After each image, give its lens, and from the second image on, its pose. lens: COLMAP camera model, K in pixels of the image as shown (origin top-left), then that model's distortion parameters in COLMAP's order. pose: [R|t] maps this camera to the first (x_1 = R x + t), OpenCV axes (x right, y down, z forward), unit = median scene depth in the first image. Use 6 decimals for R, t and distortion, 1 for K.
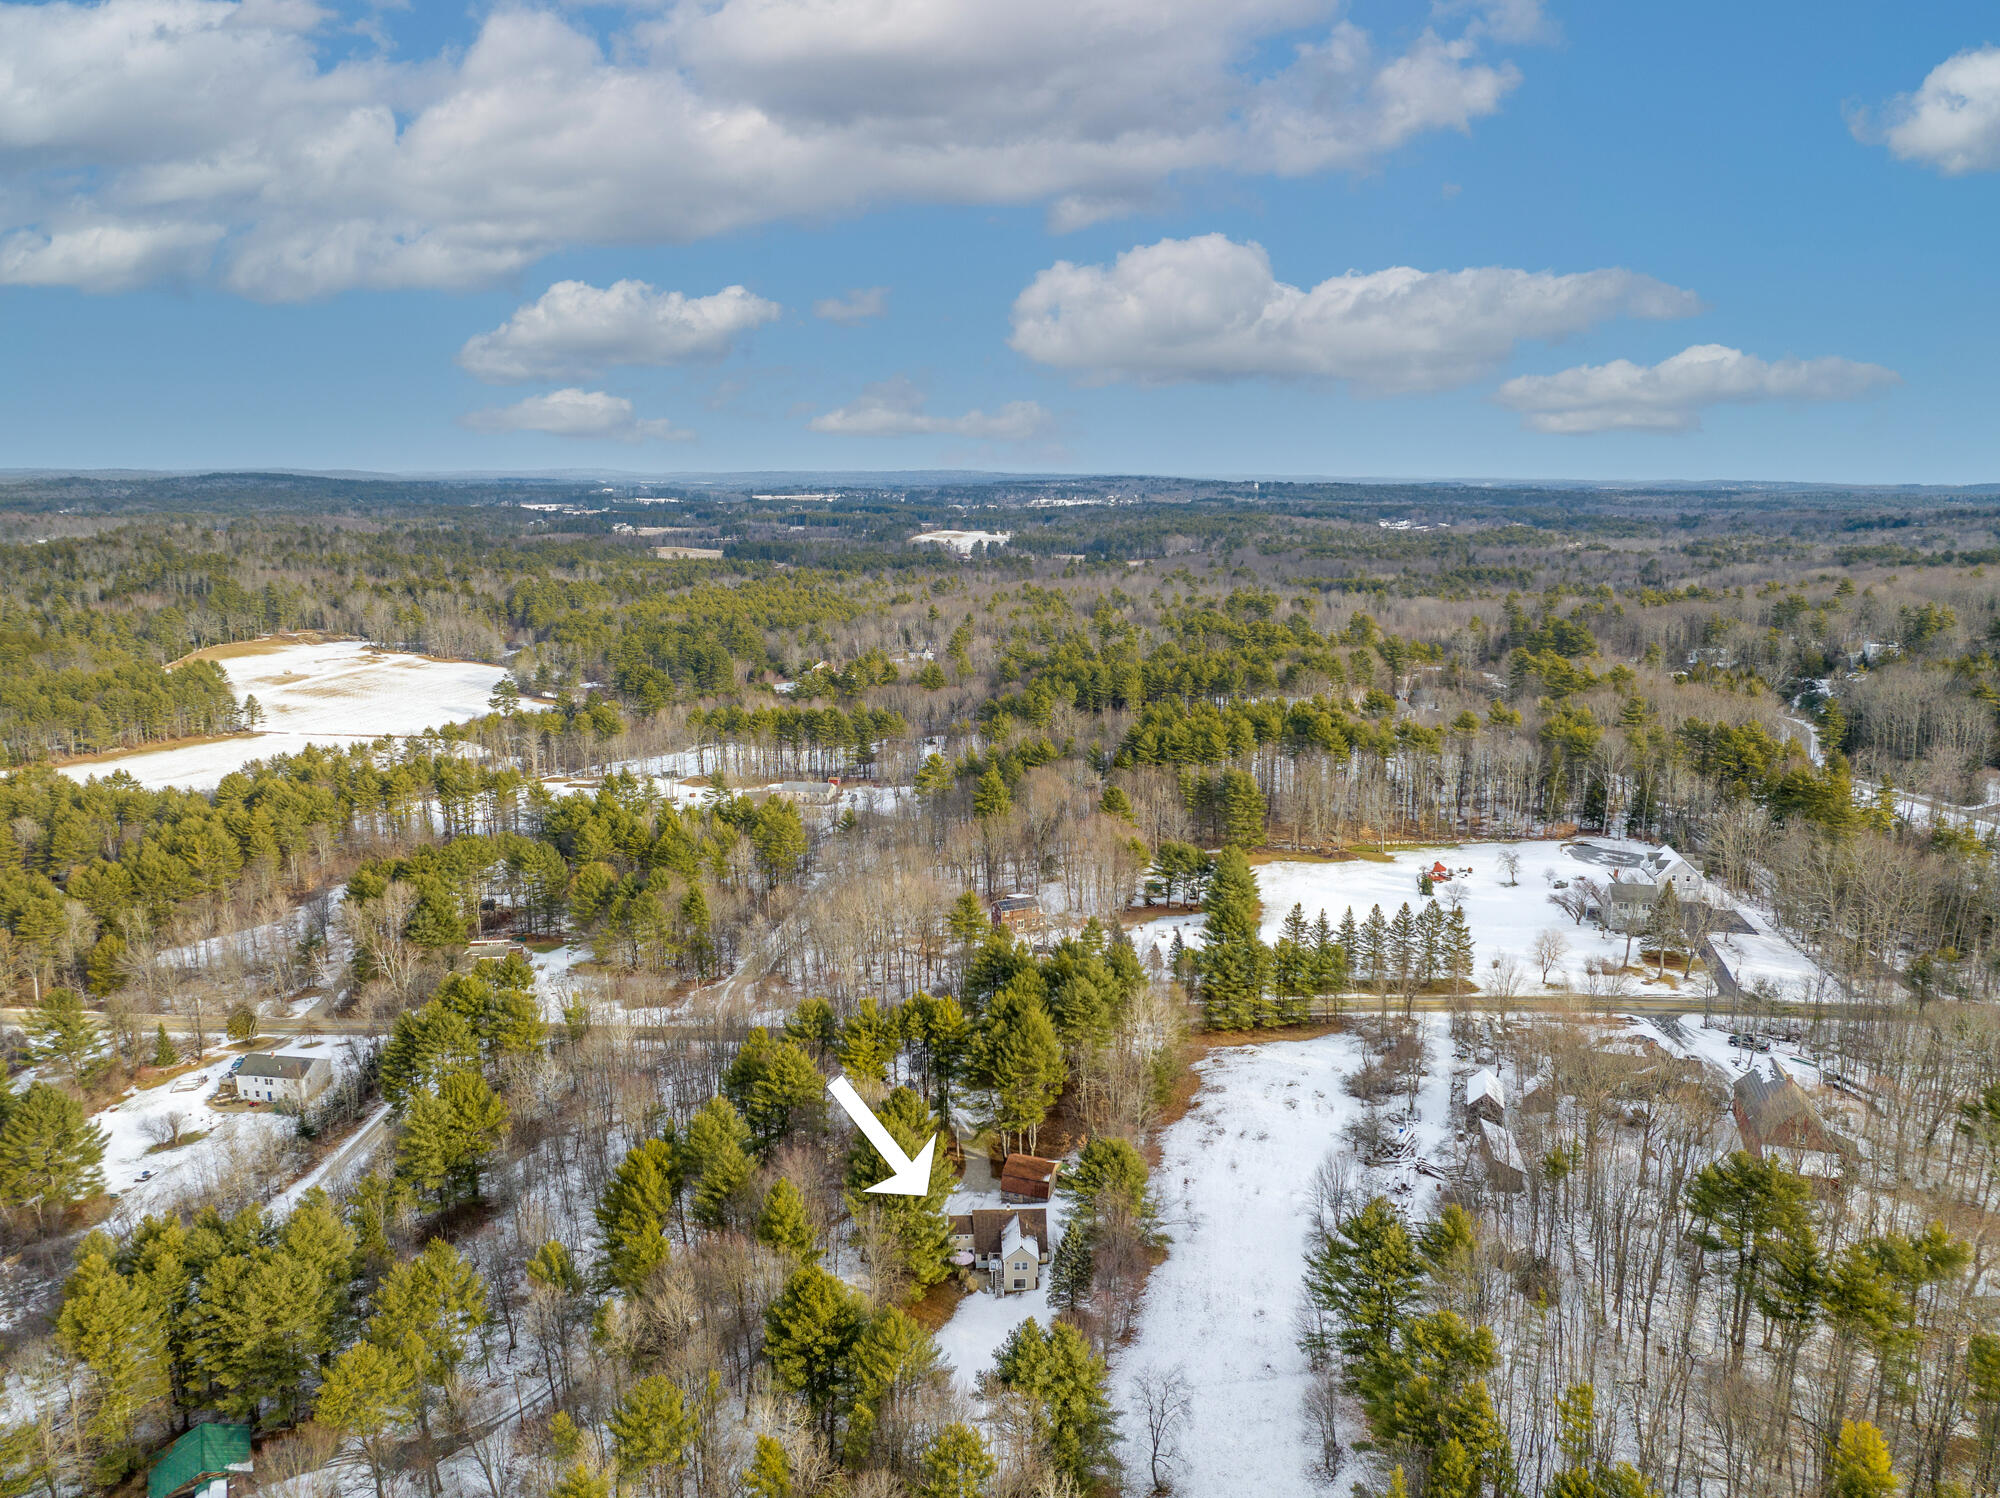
lens RADIAL K [[1419.6, 0, 1008.9], [0, 1419.6, 734.3], [0, 0, 1]] dist [-0.037569, 0.016475]
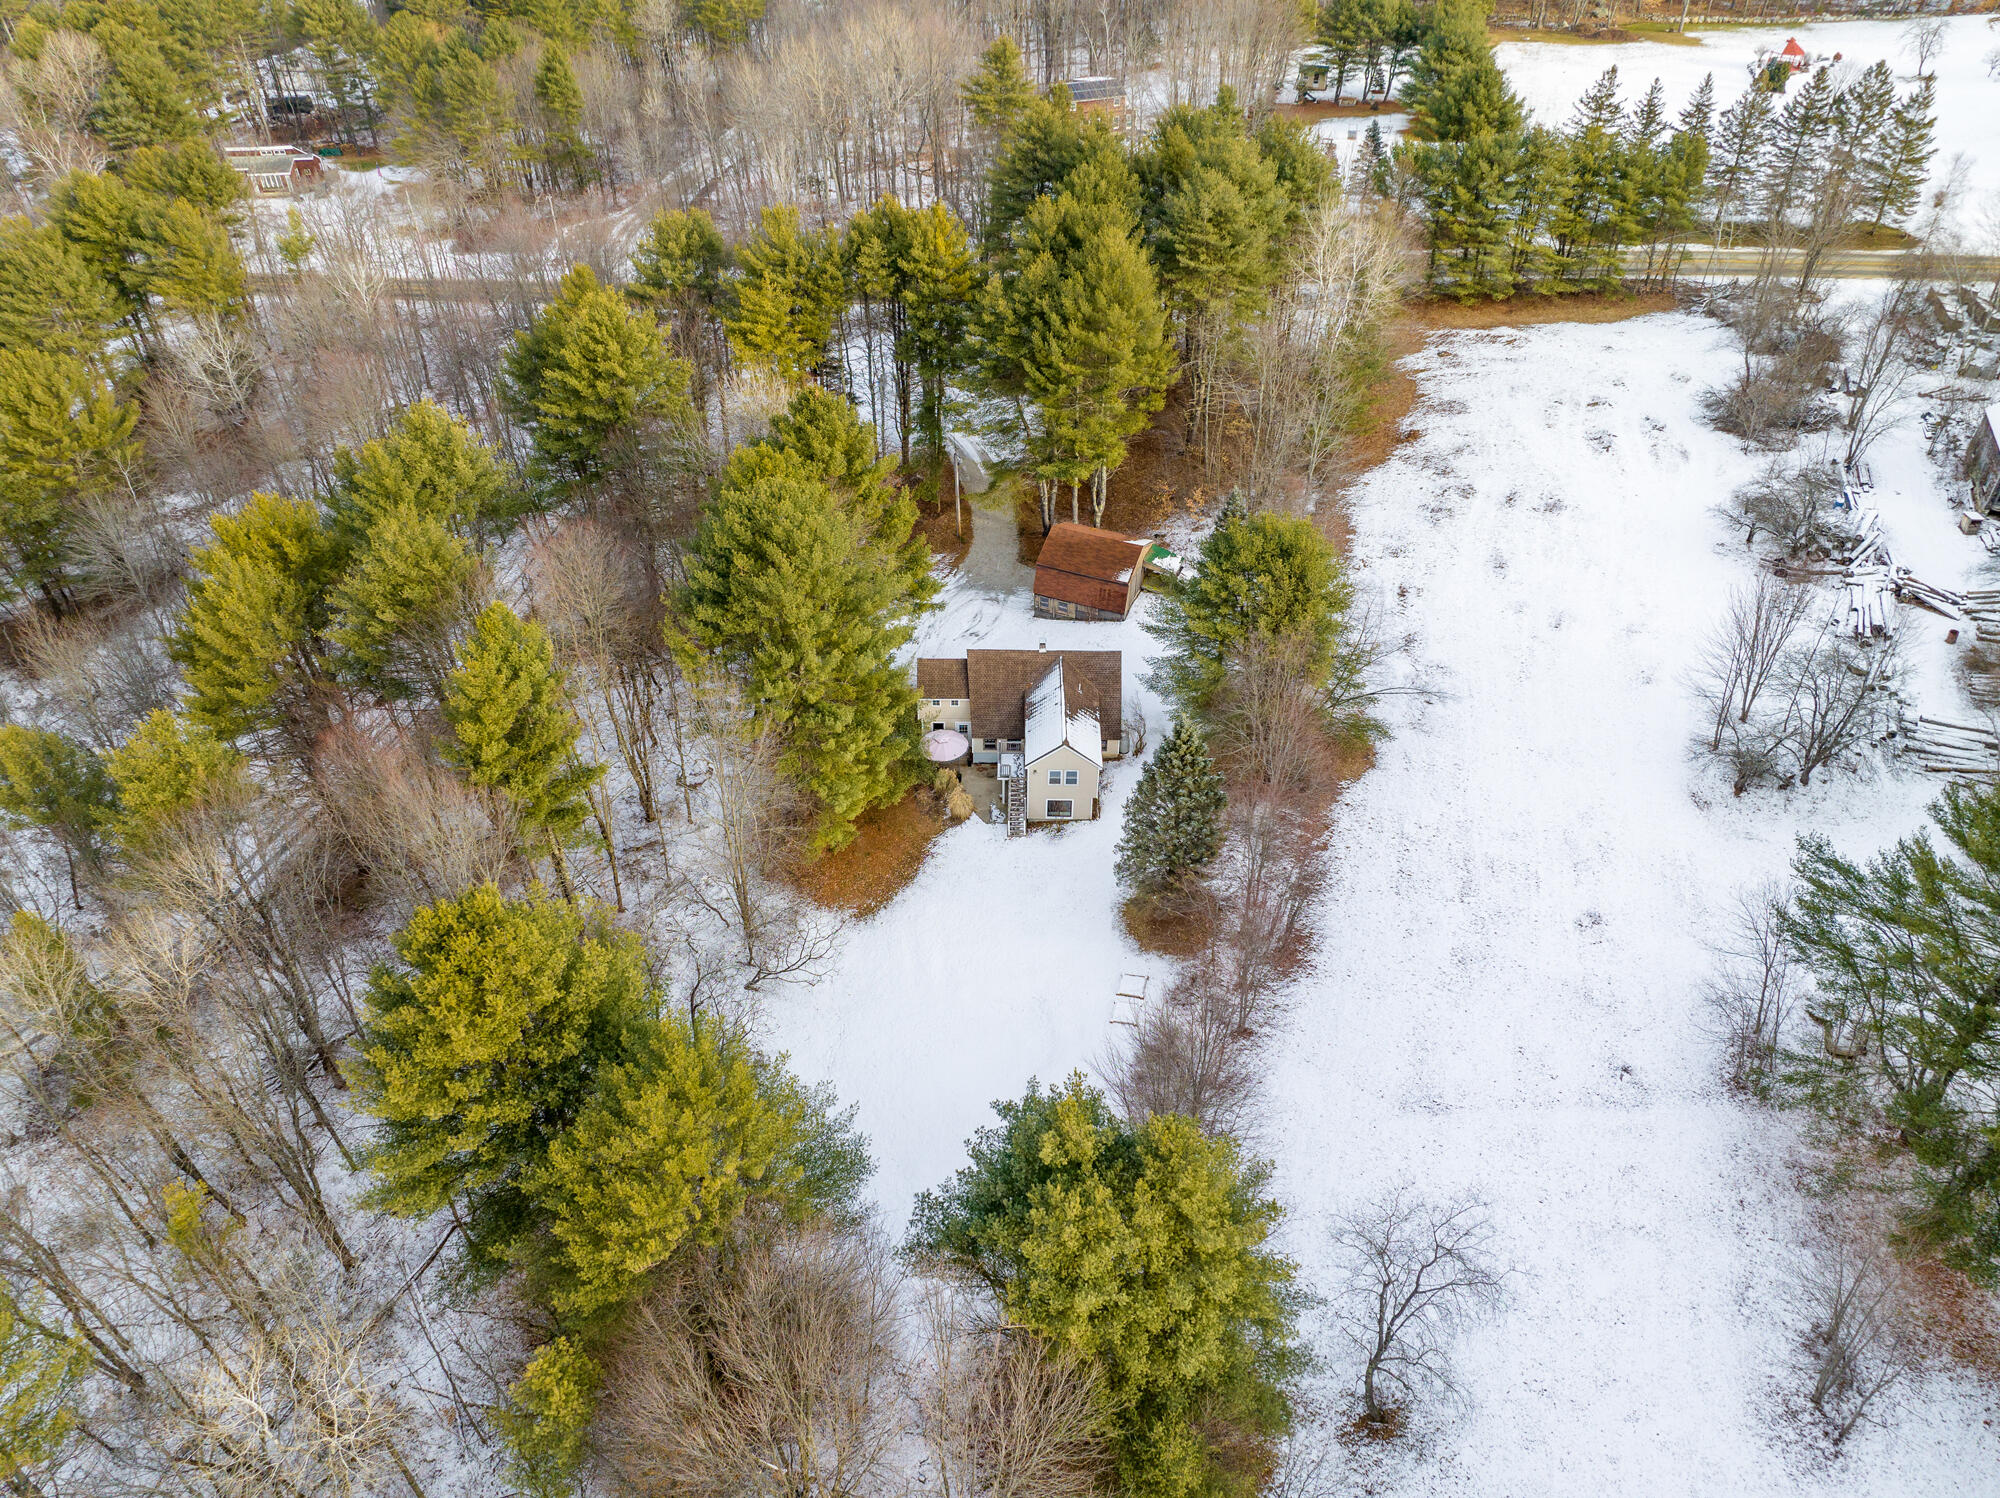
lens RADIAL K [[1419.6, 0, 1002.5], [0, 1419.6, 734.9], [0, 0, 1]] dist [-0.037569, 0.016475]
pose [[0.998396, 0.035874, -0.043806, 0.007139], [-0.011264, 0.884050, 0.467257, 0.121716], [0.055489, -0.466014, 0.883036, 0.498387]]
